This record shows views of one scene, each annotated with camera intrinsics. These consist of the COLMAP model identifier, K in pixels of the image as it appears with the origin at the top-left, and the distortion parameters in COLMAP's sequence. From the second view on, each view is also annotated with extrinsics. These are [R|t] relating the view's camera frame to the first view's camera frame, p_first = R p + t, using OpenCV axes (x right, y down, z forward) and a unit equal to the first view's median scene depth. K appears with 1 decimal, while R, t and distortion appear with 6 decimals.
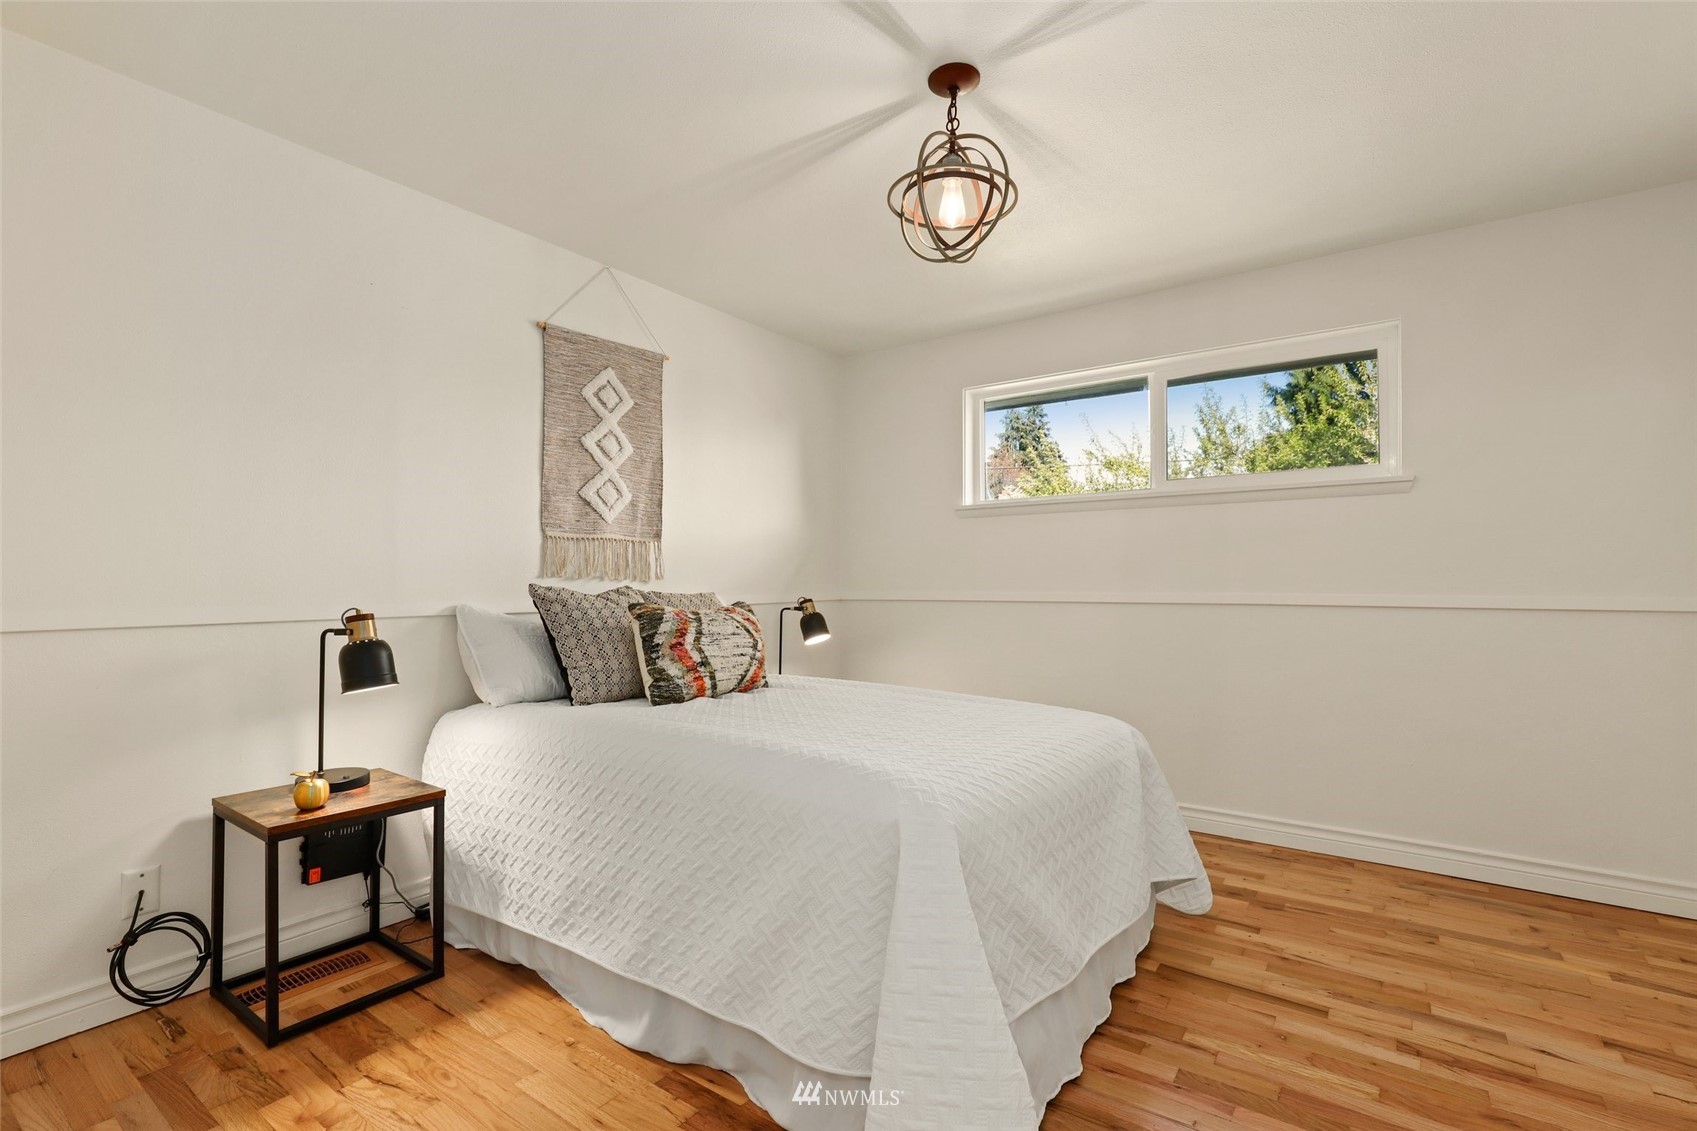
lens RADIAL K [[779.6, 0, 856.4], [0, 779.6, 573.3], [0, 0, 1]] dist [0.000998, -0.000006]
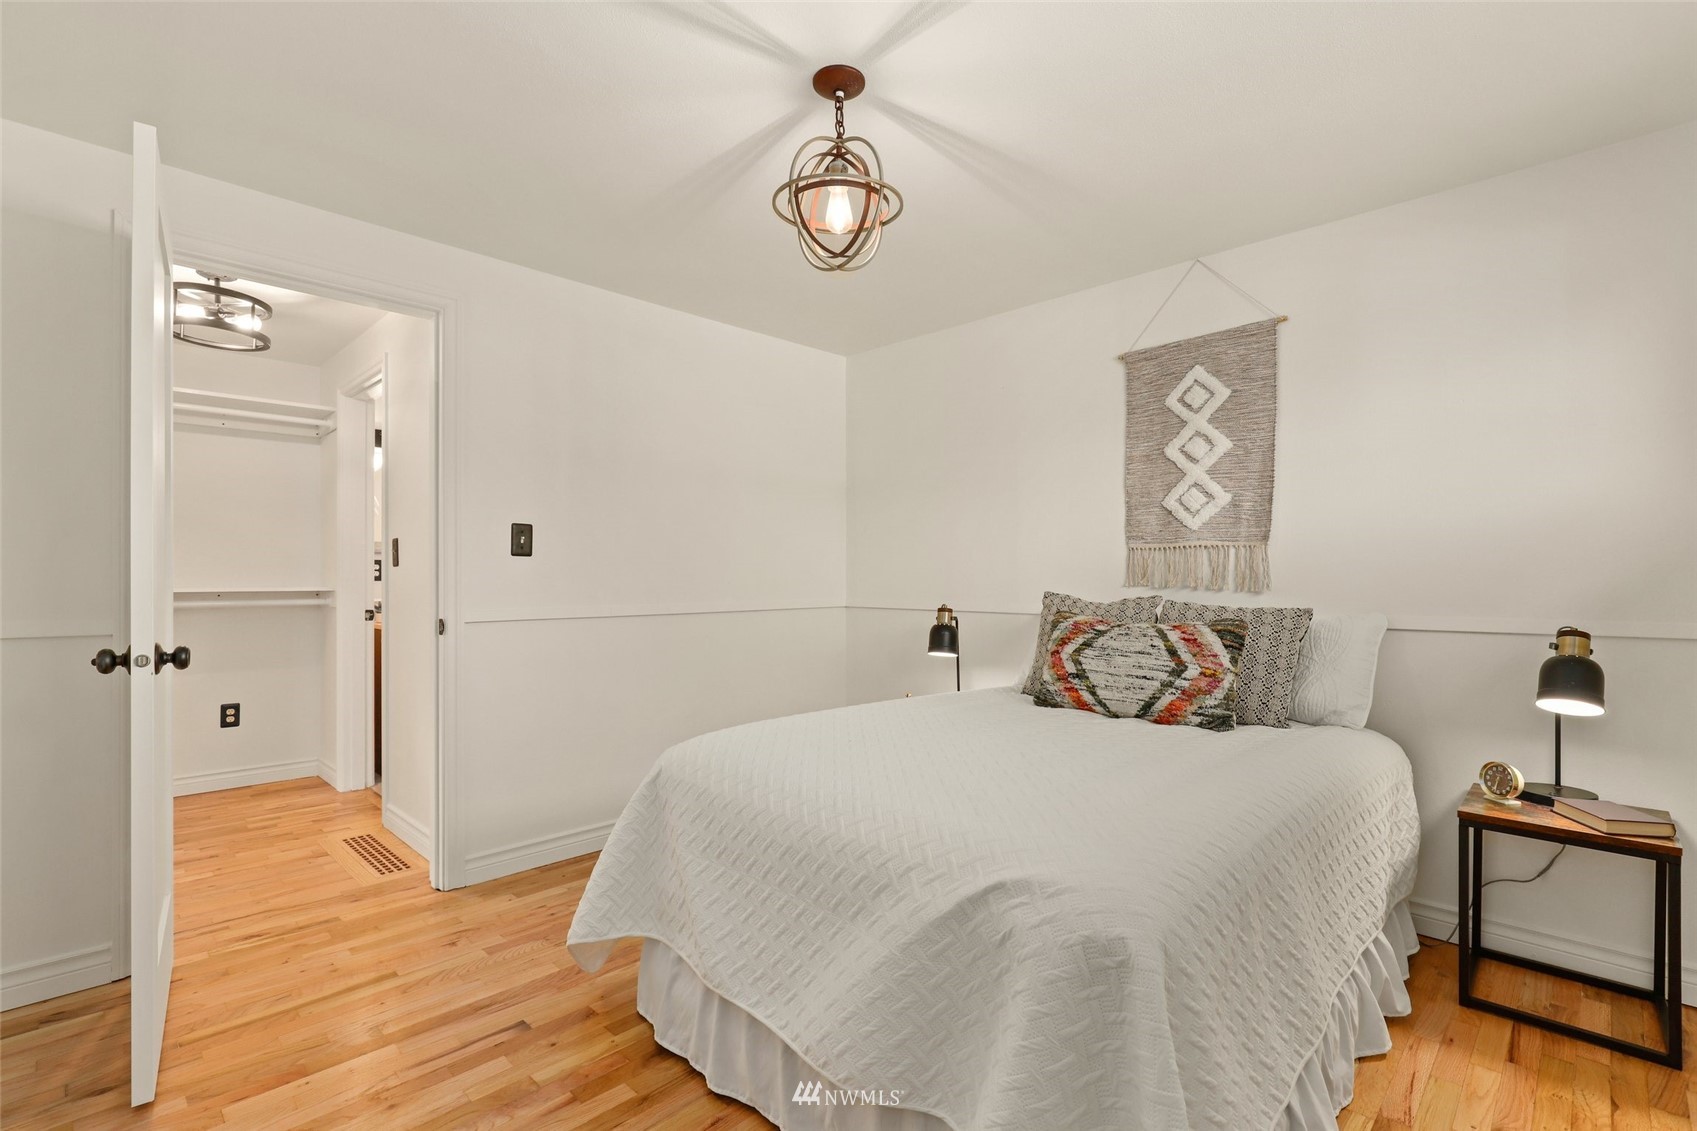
lens RADIAL K [[779.6, 0, 856.4], [0, 779.6, 573.3], [0, 0, 1]] dist [0.000998, -0.000006]
pose [[-0.164619, -0.007444, -0.986329, 0.710650], [0.003957, 0.999958, -0.008208, -0.005059], [0.986349, -0.005254, -0.164583, 0.773694]]
